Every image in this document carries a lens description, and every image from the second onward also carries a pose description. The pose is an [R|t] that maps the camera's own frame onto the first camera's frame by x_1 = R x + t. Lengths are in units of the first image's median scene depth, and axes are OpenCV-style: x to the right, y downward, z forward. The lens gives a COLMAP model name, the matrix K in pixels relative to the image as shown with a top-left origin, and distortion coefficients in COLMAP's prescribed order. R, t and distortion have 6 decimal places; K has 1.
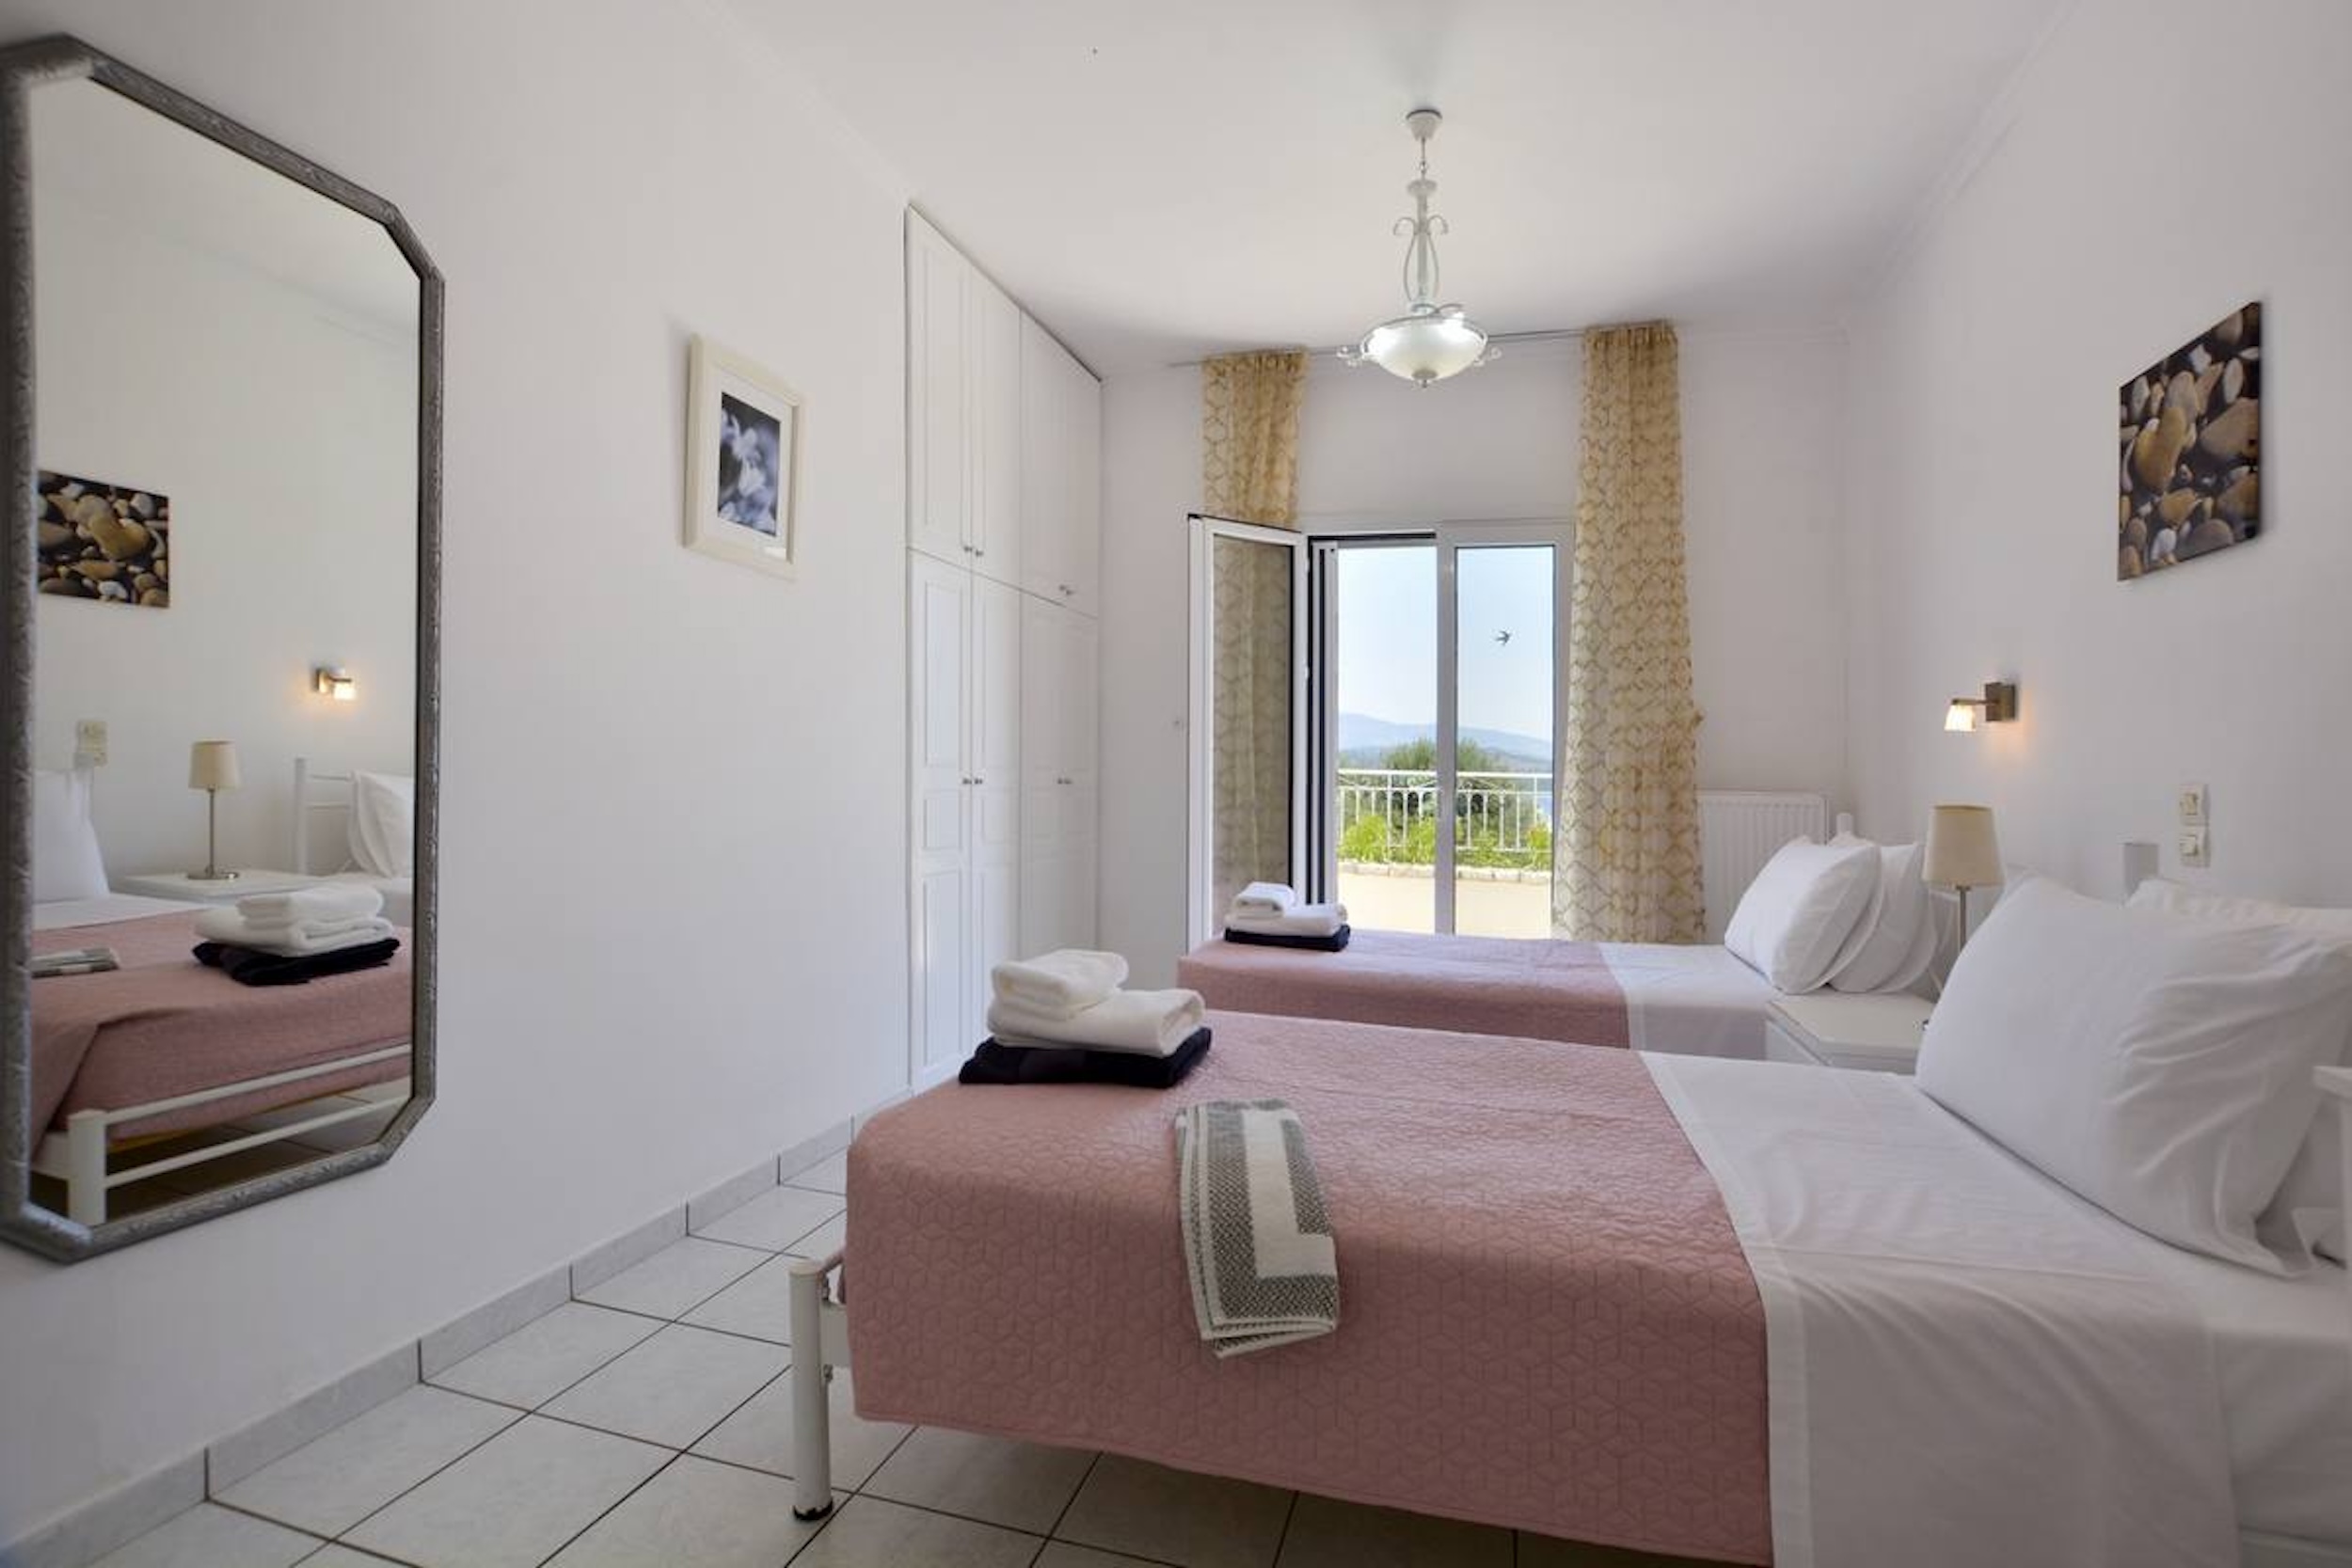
lens RADIAL K [[1042.7, 0, 1249.7], [0, 1042.7, 781.2], [0, 0, 1]] dist [-0.025739, -0.000448]
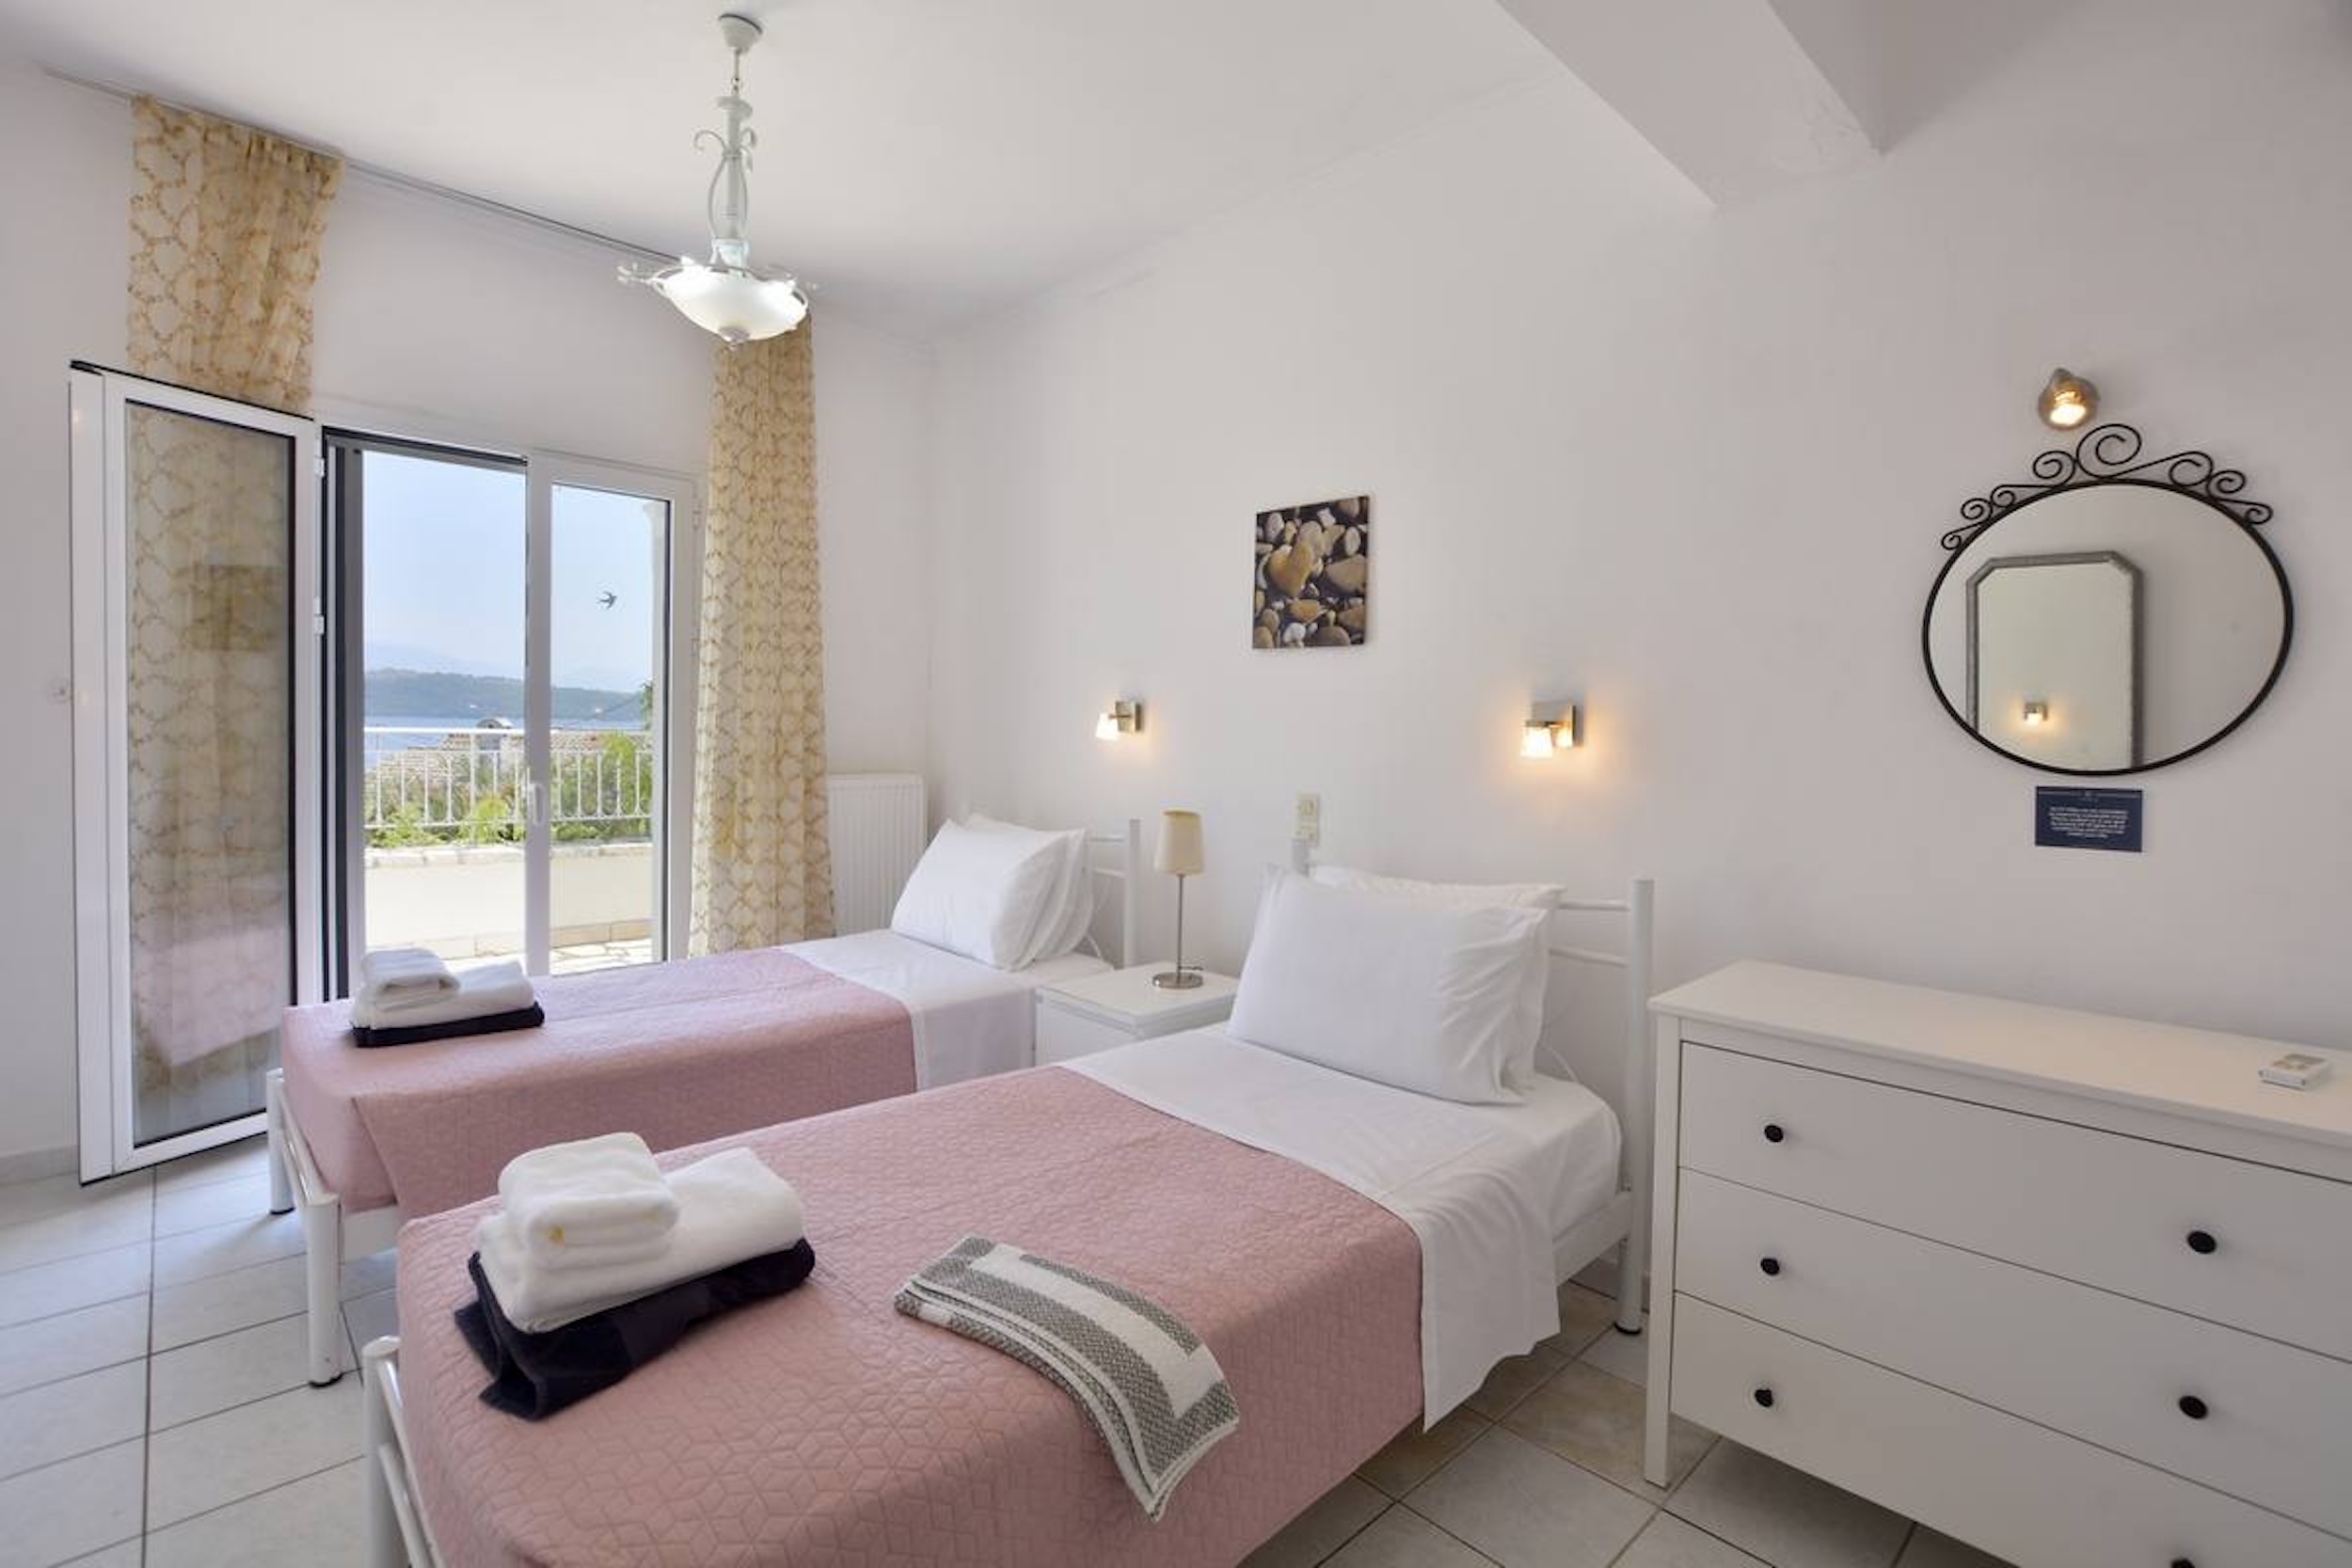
lens RADIAL K [[1063.3, 0, 1212.6], [0, 1063.3, 740.2], [0, 0, 1]] dist [-0.020075, 0.000839]
pose [[0.528051, -0.015954, 0.849063, -0.480380], [-0.012249, 0.999576, 0.026400, -0.113044], [-0.849124, -0.024341, 0.527632, 0.271933]]
